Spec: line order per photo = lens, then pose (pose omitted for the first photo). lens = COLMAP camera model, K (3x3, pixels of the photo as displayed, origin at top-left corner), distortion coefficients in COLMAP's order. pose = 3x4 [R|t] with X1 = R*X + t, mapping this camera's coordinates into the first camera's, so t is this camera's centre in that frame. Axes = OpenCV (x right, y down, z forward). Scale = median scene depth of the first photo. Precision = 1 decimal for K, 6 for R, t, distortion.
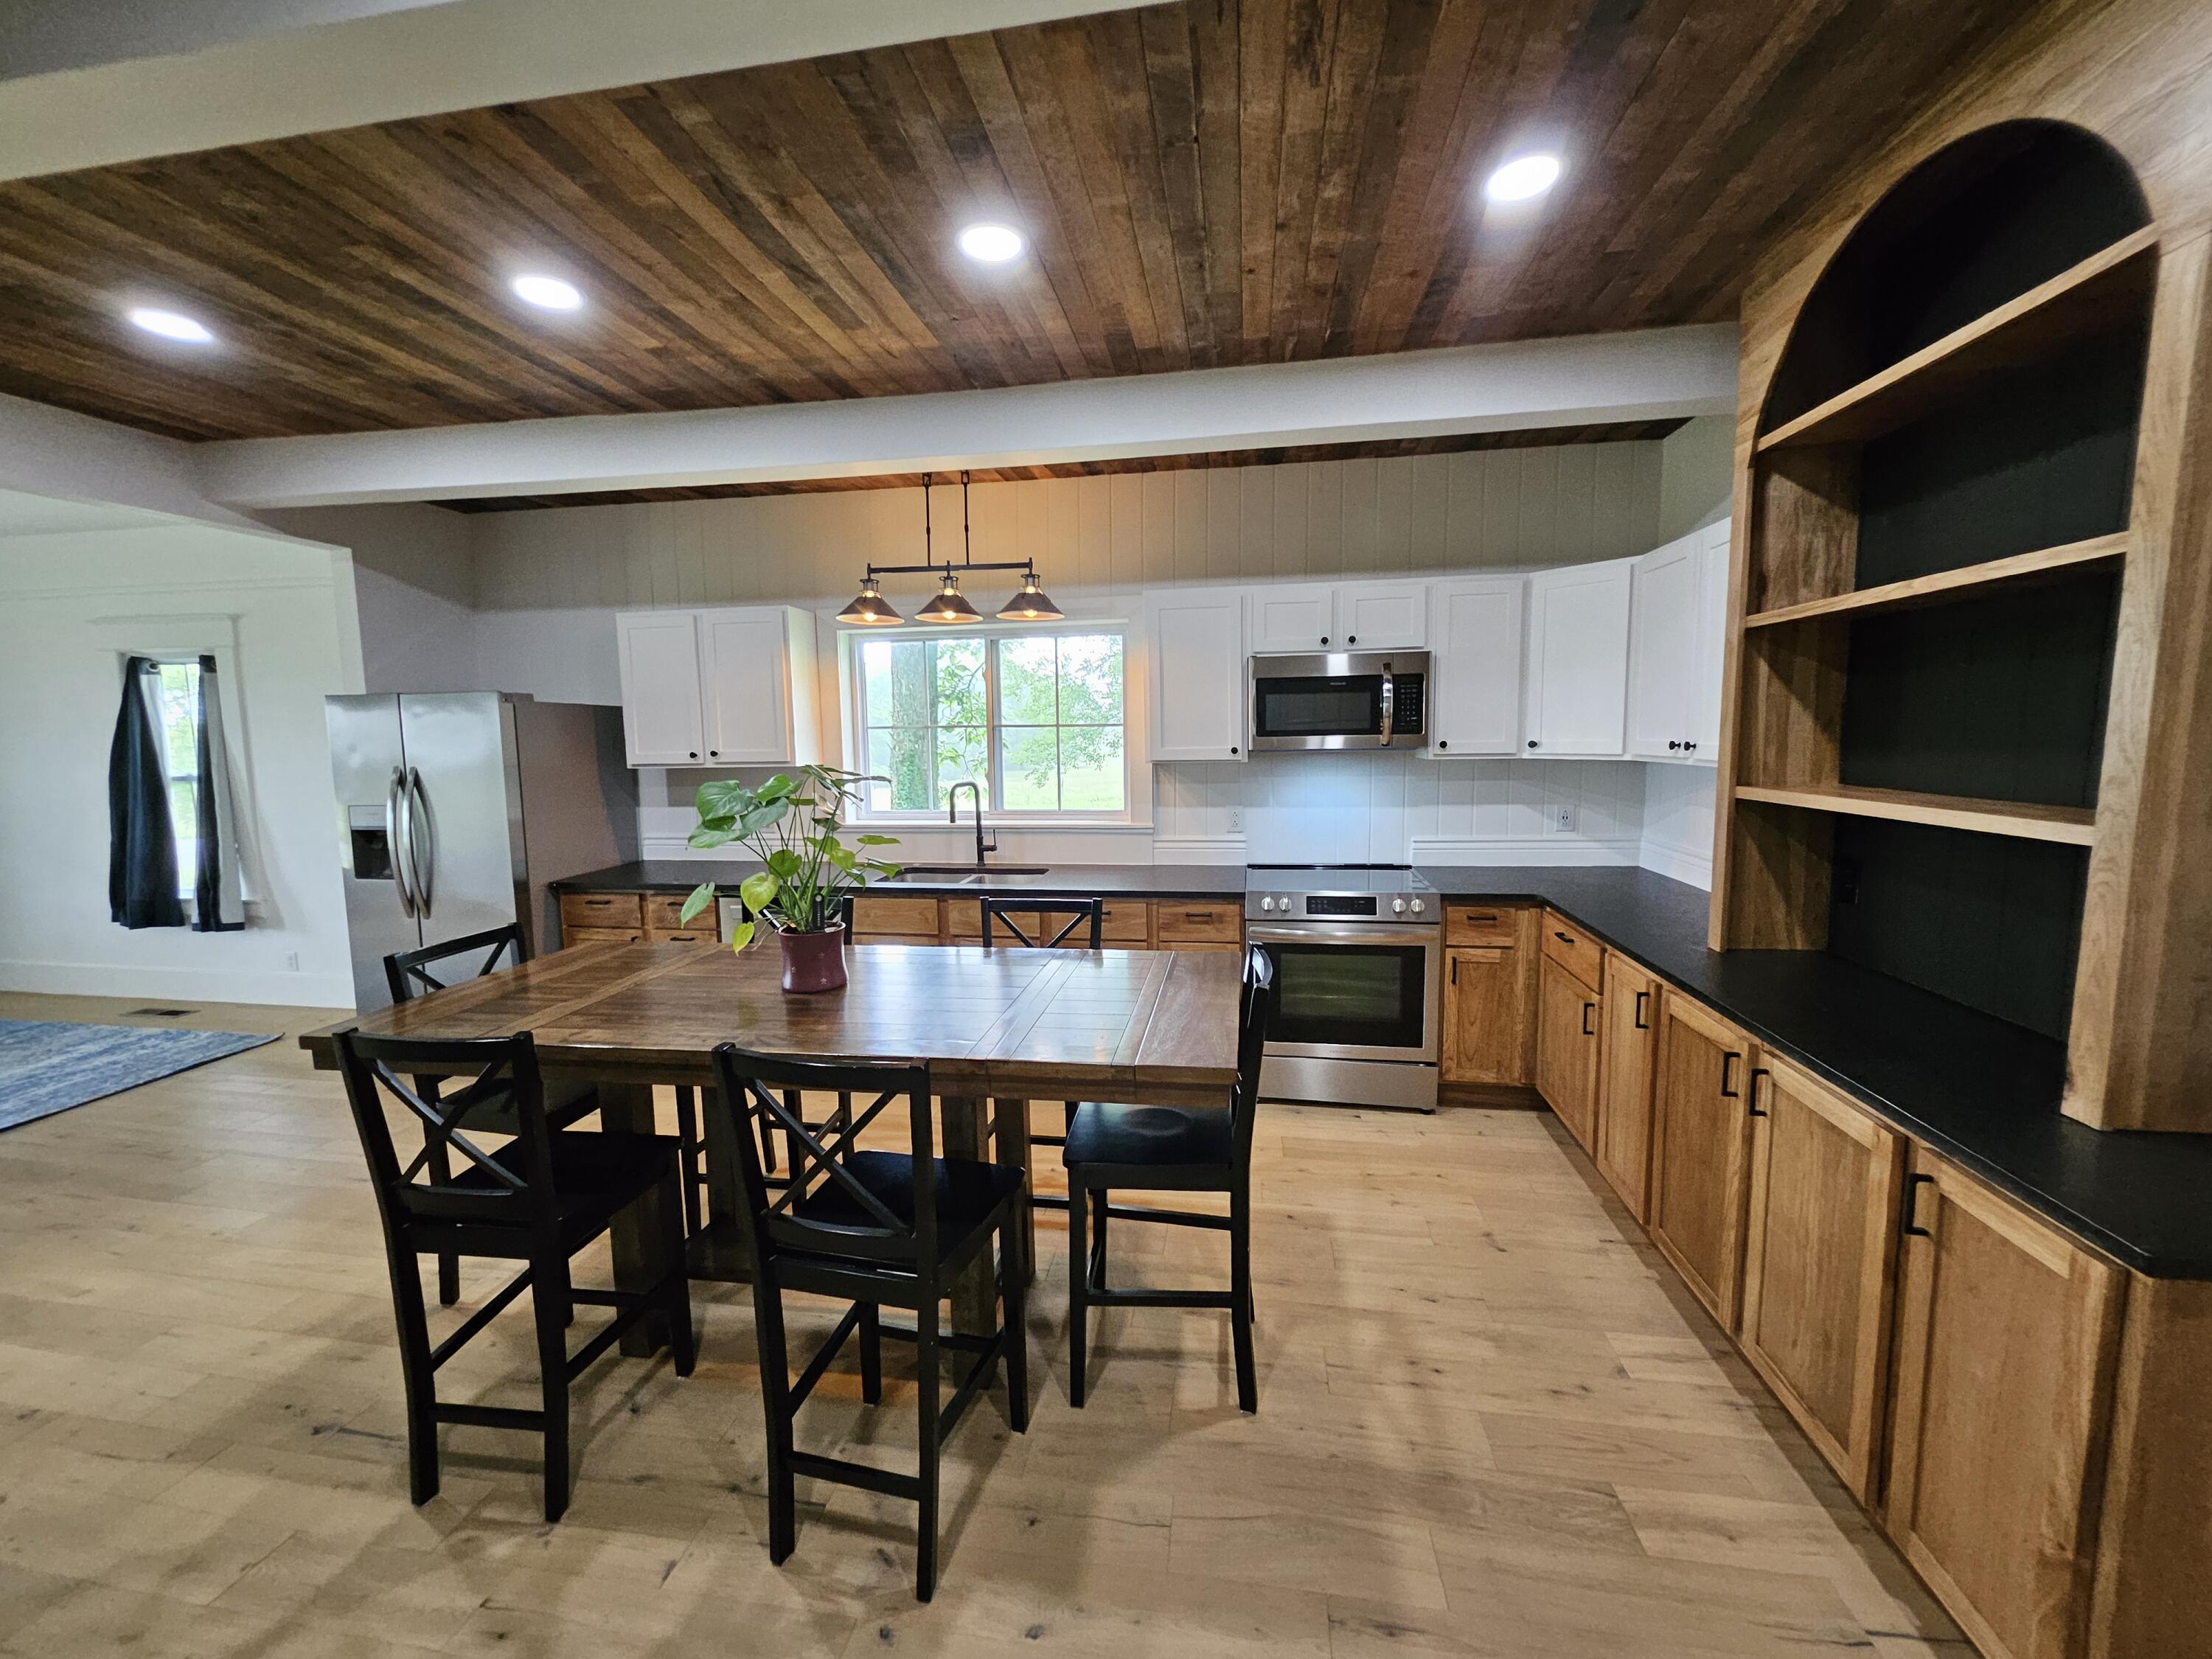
lens RADIAL K [[863.0, 0, 1108.1], [0, 863.0, 826.7], [0, 0, 1]] dist [0.002969, -0.000404]
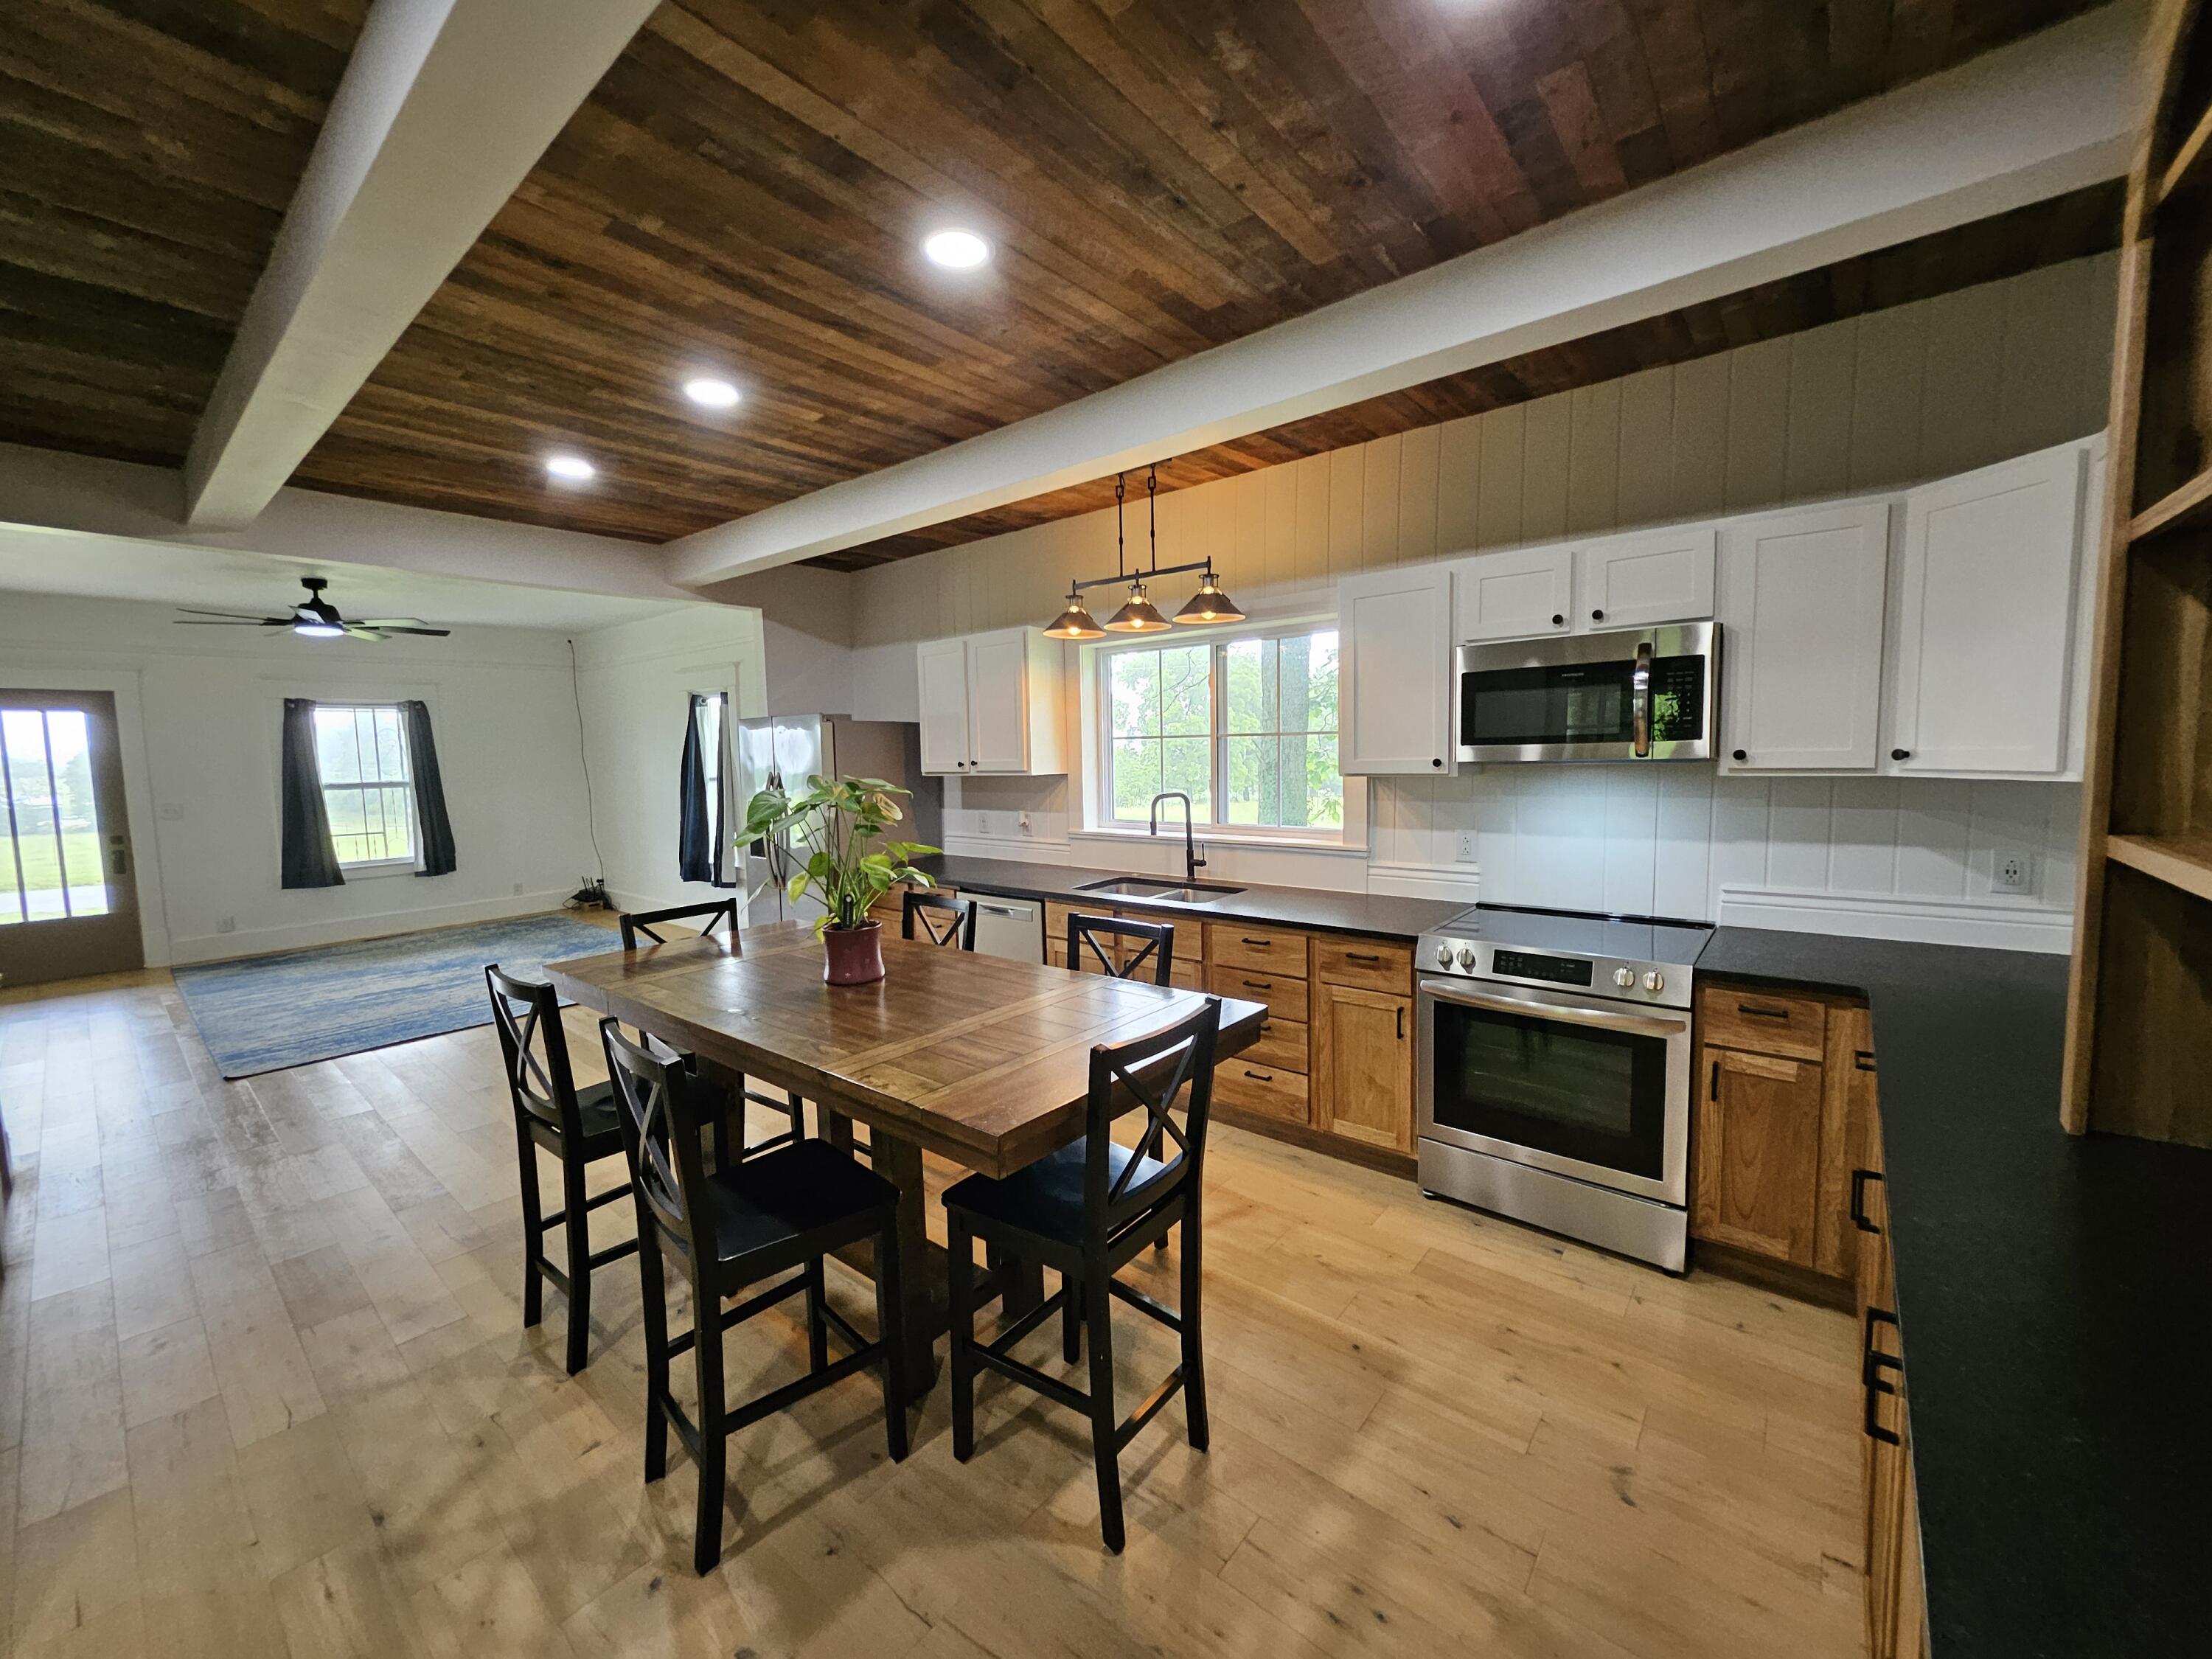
lens RADIAL K [[864.4, 0, 1103.8], [0, 864.4, 825.3], [0, 0, 1]] dist [0.004406, -0.003822]
pose [[0.861100, 0.041371, -0.506750, 0.314626], [-0.046936, 0.998896, 0.001794, -0.016337], [0.506265, 0.022240, 0.862091, 0.144077]]
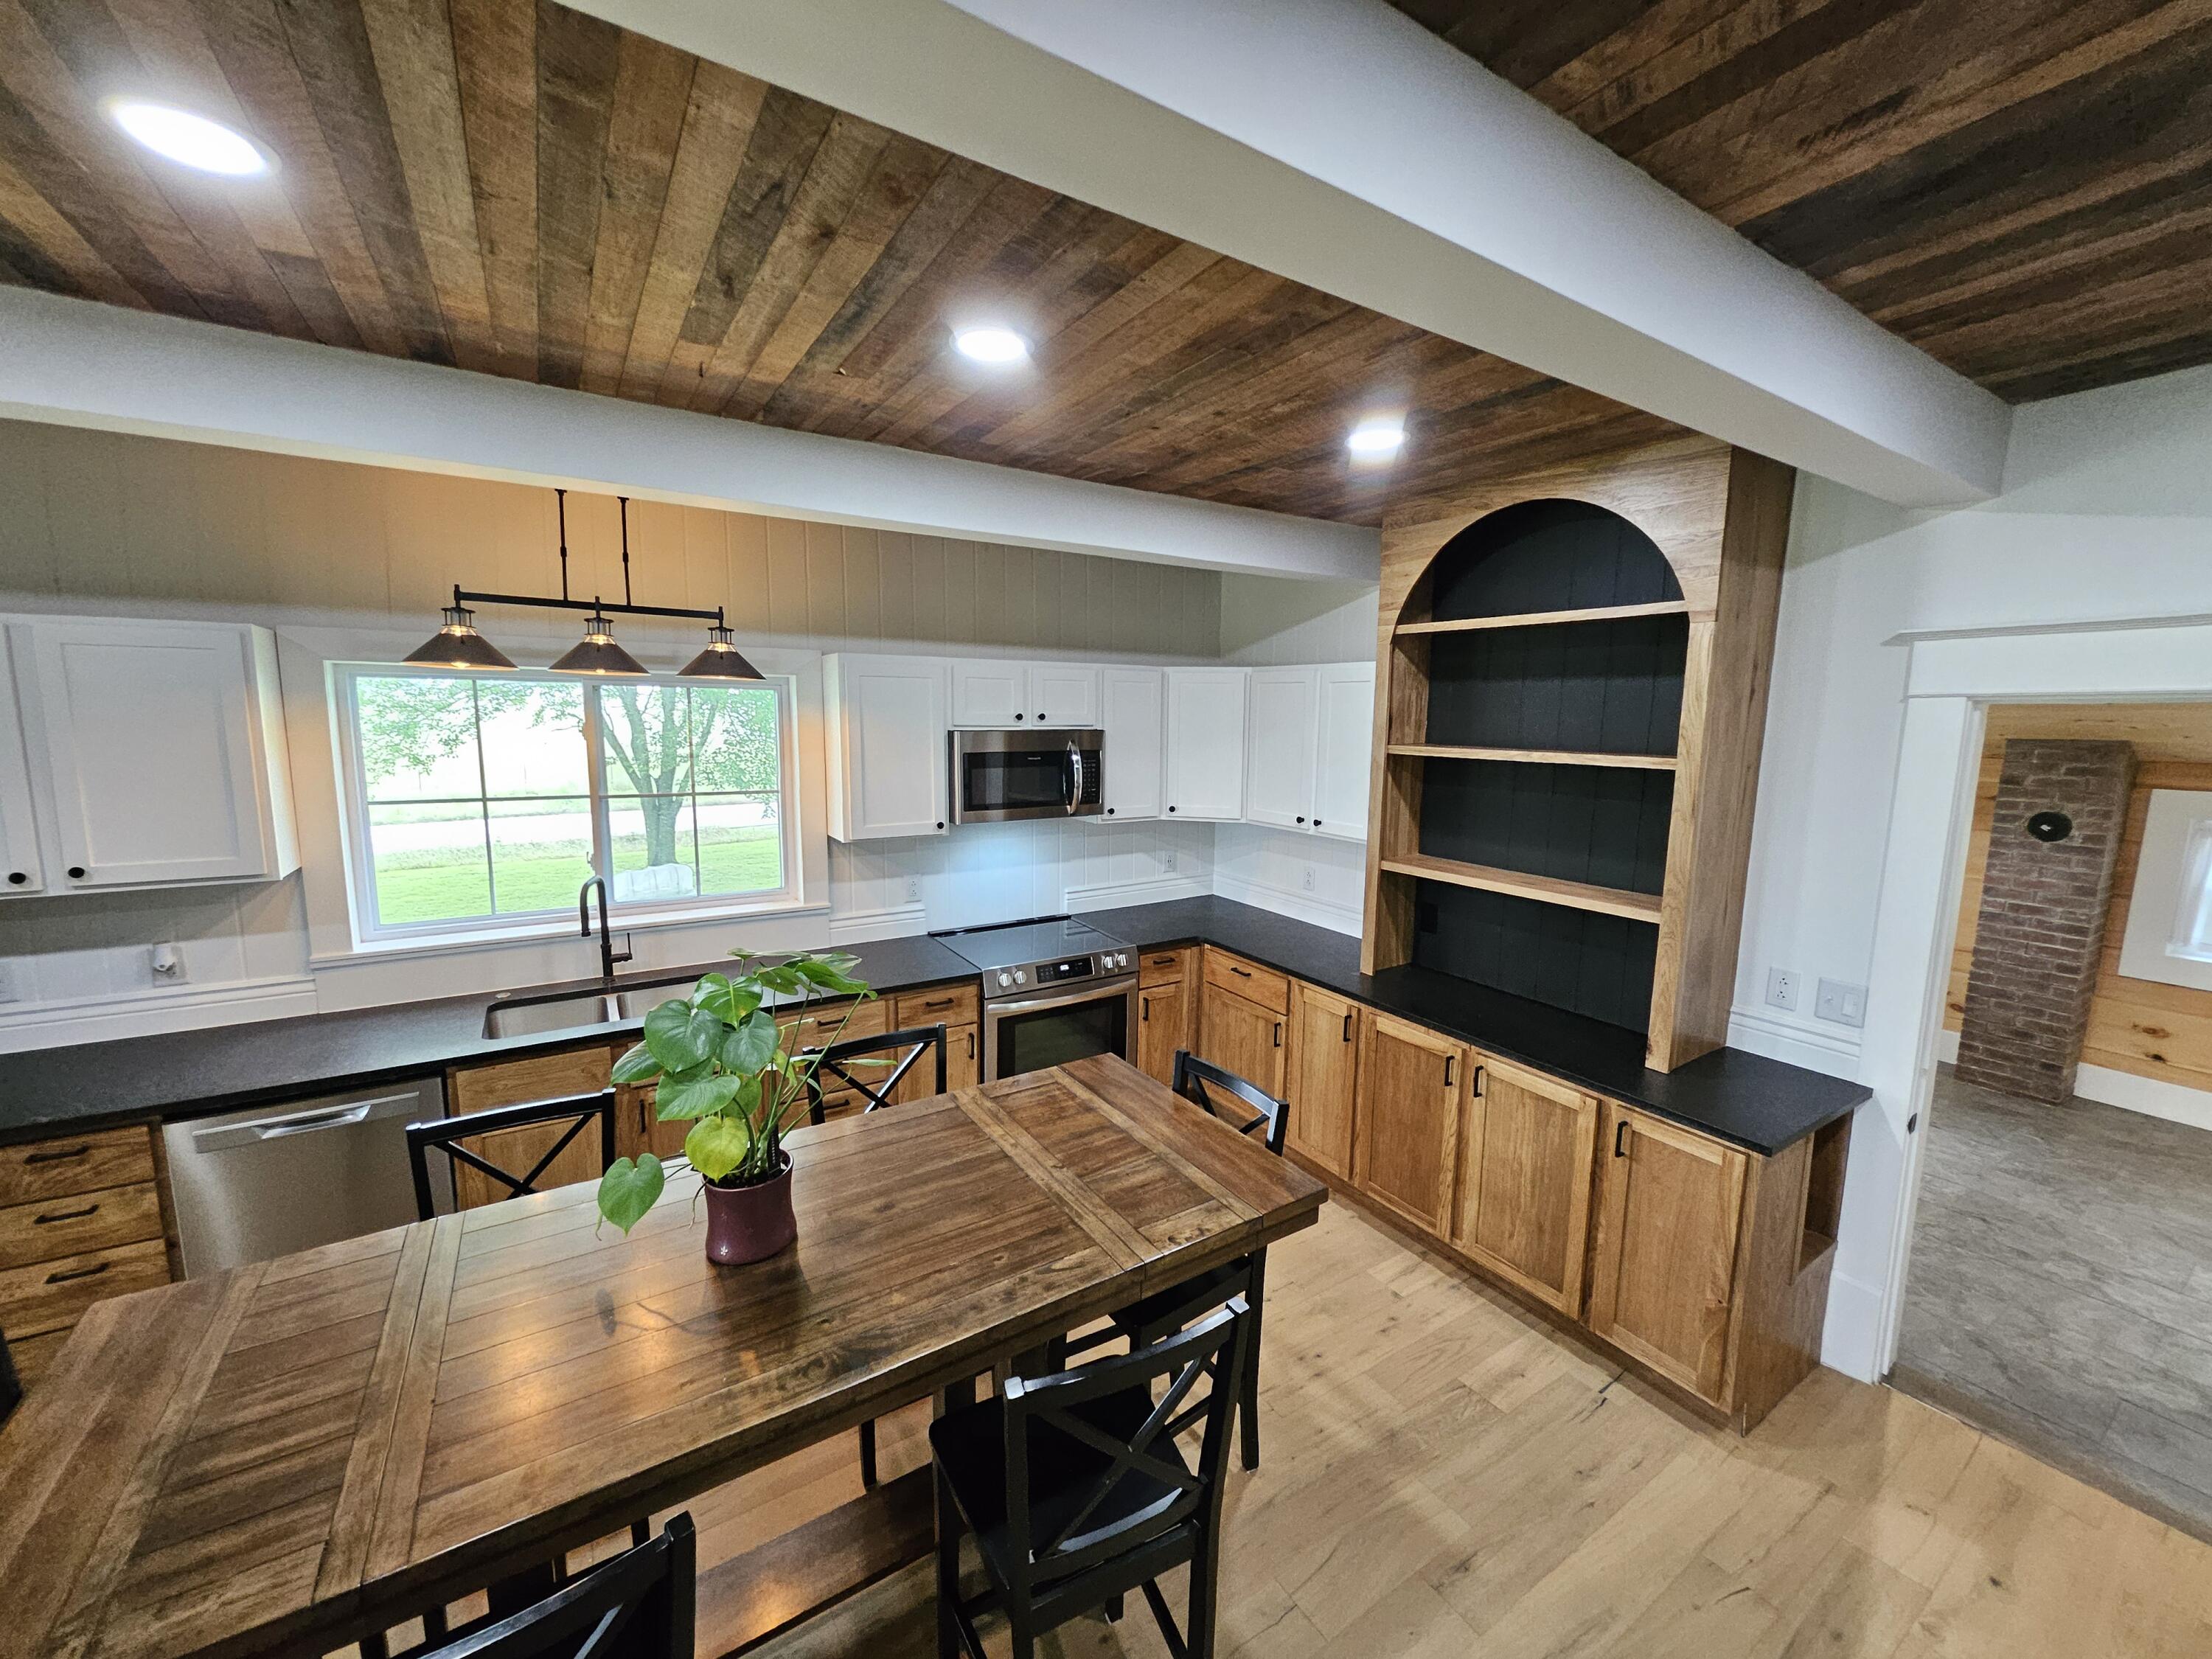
lens RADIAL K [[865.6, 0, 1107.8], [0, 865.6, 826.7], [0, 0, 1]] dist [0.000956, 0.002076]
pose [[0.748963, -0.061778, 0.659725, -0.385713], [0.047313, 0.998089, 0.039750, -0.125725], [-0.660920, 0.001442, 0.750455, 0.151804]]
